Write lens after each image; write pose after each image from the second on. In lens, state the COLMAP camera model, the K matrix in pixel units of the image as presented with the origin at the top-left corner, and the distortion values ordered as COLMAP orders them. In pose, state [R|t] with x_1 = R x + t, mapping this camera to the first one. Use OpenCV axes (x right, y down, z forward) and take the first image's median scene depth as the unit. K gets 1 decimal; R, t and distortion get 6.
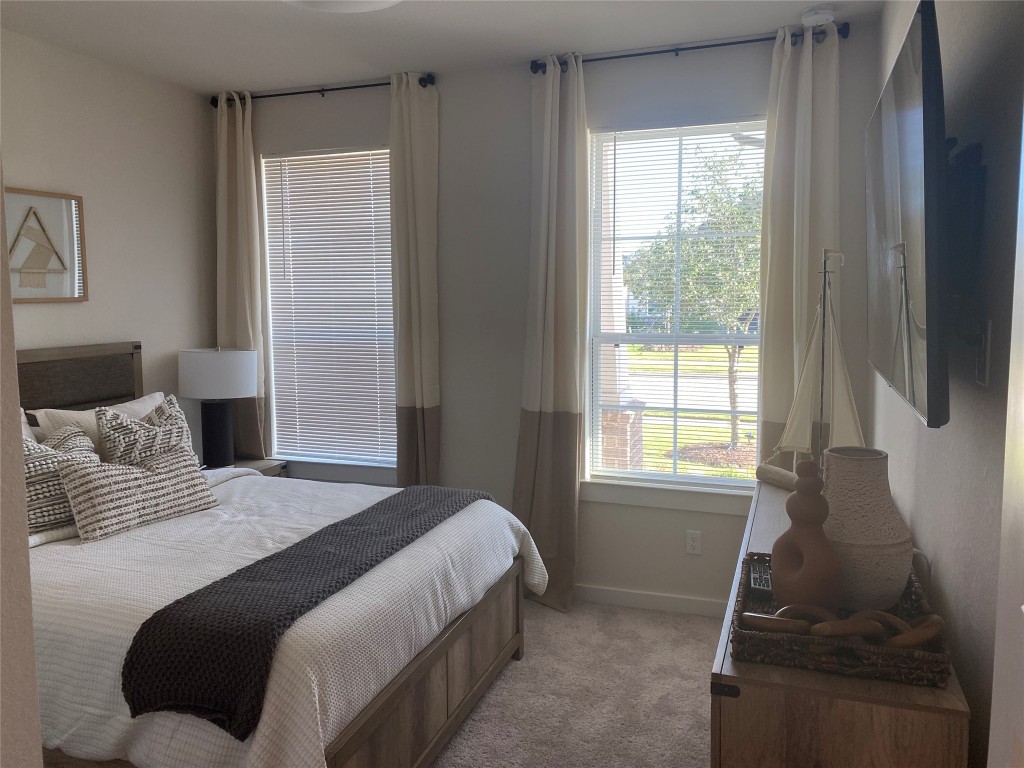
lens RADIAL K [[774.6, 0, 512.5], [0, 774.6, 347.8], [0, 0, 1]] dist [0.080392, -0.097604]
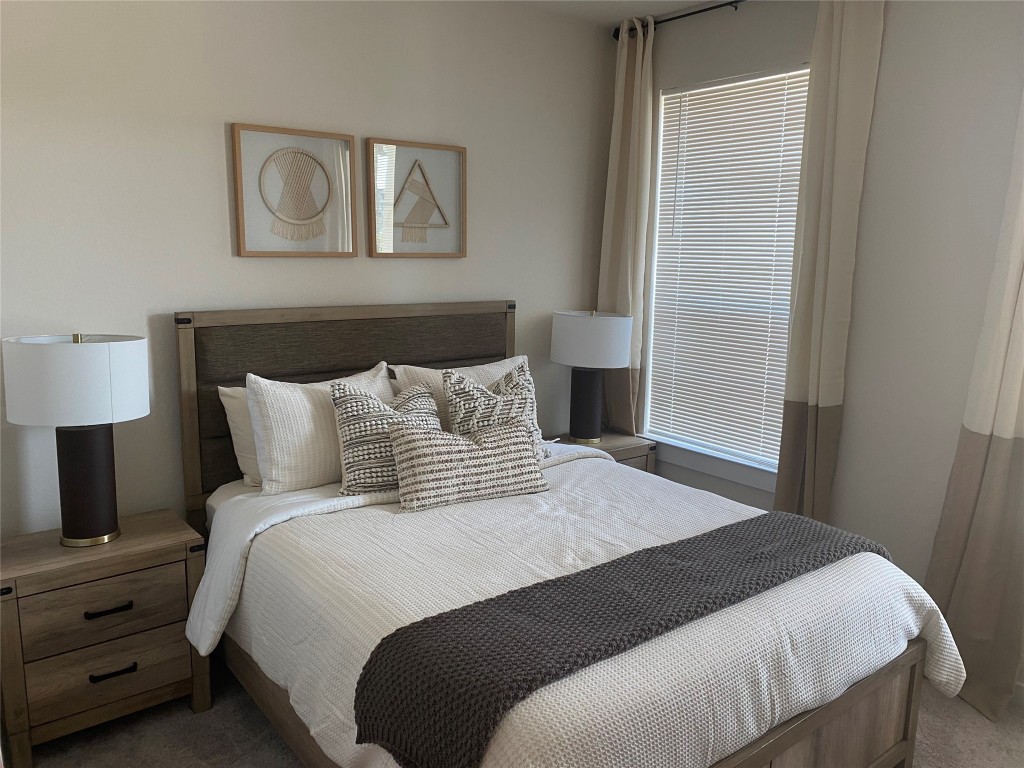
lens RADIAL K [[780.8, 0, 512.0], [0, 780.8, 384.0], [0, 0, 1]] dist [0.051110, -0.042852]
pose [[0.848020, 0.114069, -0.517543, 0.045386], [-0.062035, 0.991214, 0.116822, -0.025212], [0.526321, -0.066961, 0.847645, 0.242278]]
